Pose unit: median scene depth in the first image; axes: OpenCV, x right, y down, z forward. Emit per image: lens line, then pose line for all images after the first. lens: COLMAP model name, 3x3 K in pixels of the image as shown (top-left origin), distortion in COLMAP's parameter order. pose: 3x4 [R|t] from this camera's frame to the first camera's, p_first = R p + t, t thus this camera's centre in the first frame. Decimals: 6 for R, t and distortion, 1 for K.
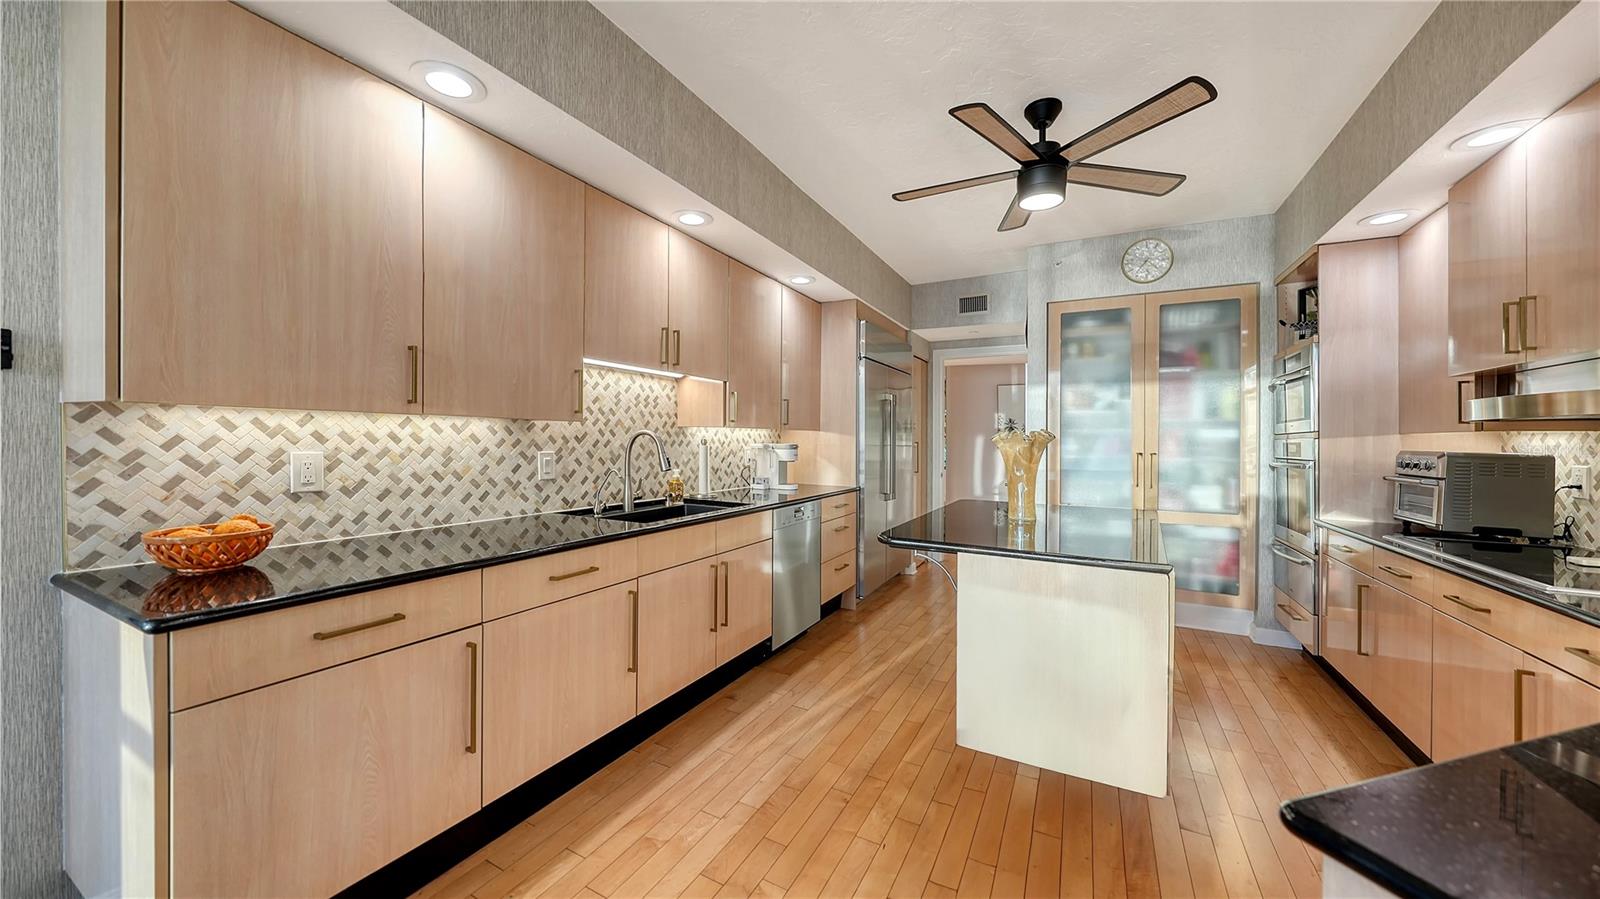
lens RADIAL K [[561.3, 0, 798.6], [0, 561.3, 437.7], [0, 0, 1]] dist [-0.000538, -0.000119]
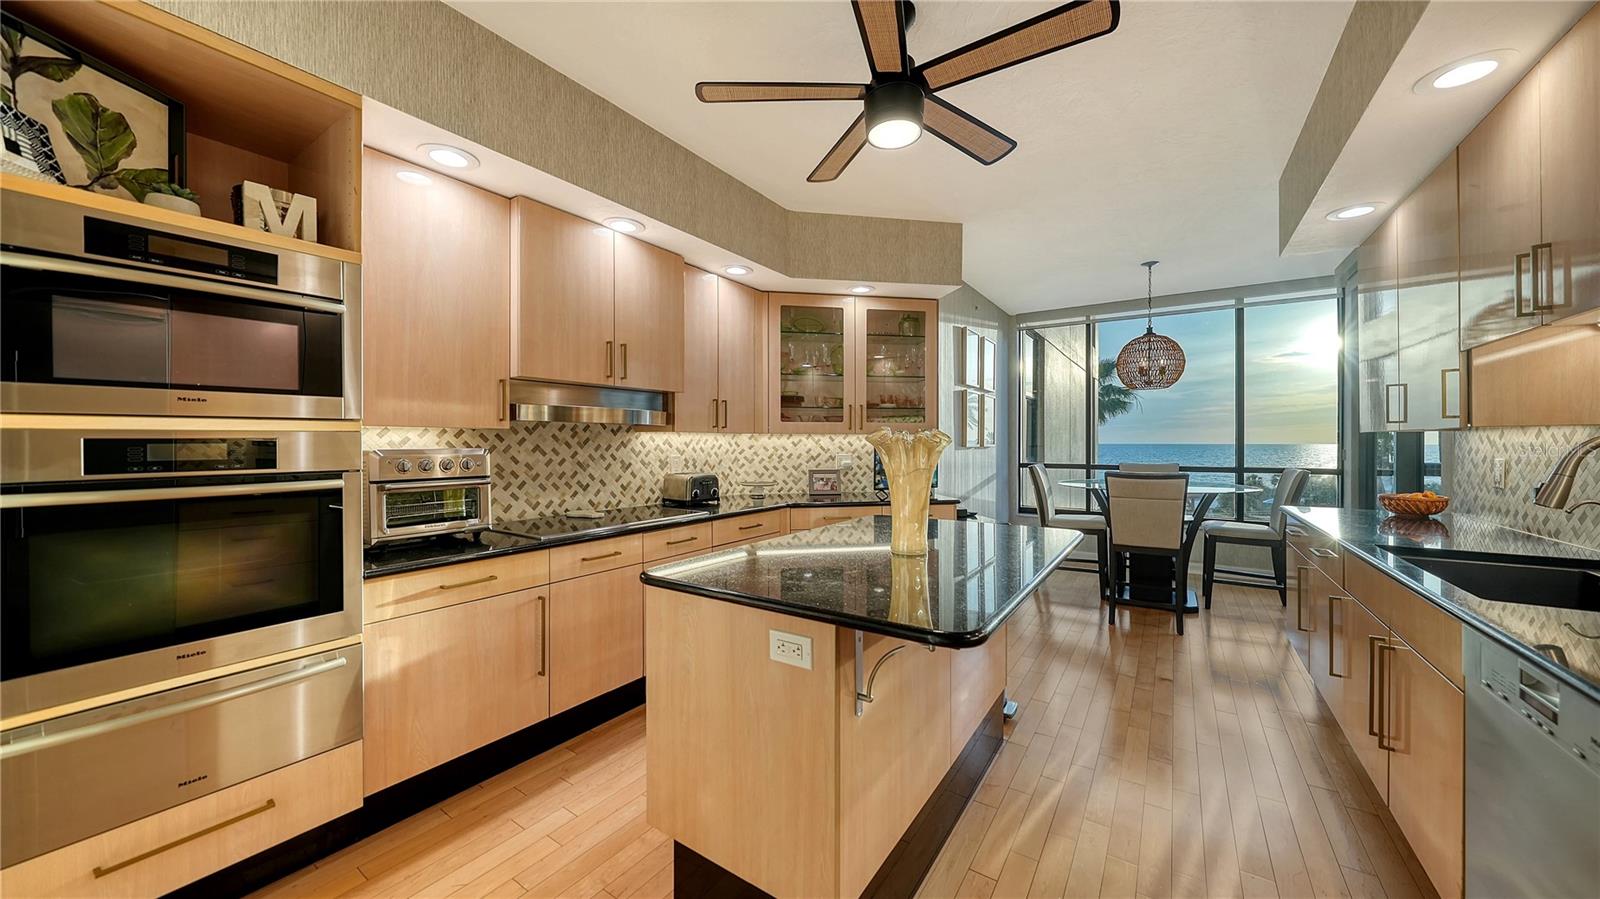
lens RADIAL K [[553.3, 0, 796.5], [0, 553.3, 447.1], [0, 0, 1]] dist [-0.000183, -0.000125]
pose [[-0.994295, -0.014529, 0.105672, 0.438635], [-0.013802, 0.999876, 0.007611, 0.006787], [-0.105769, 0.006109, -0.994372, 1.629629]]
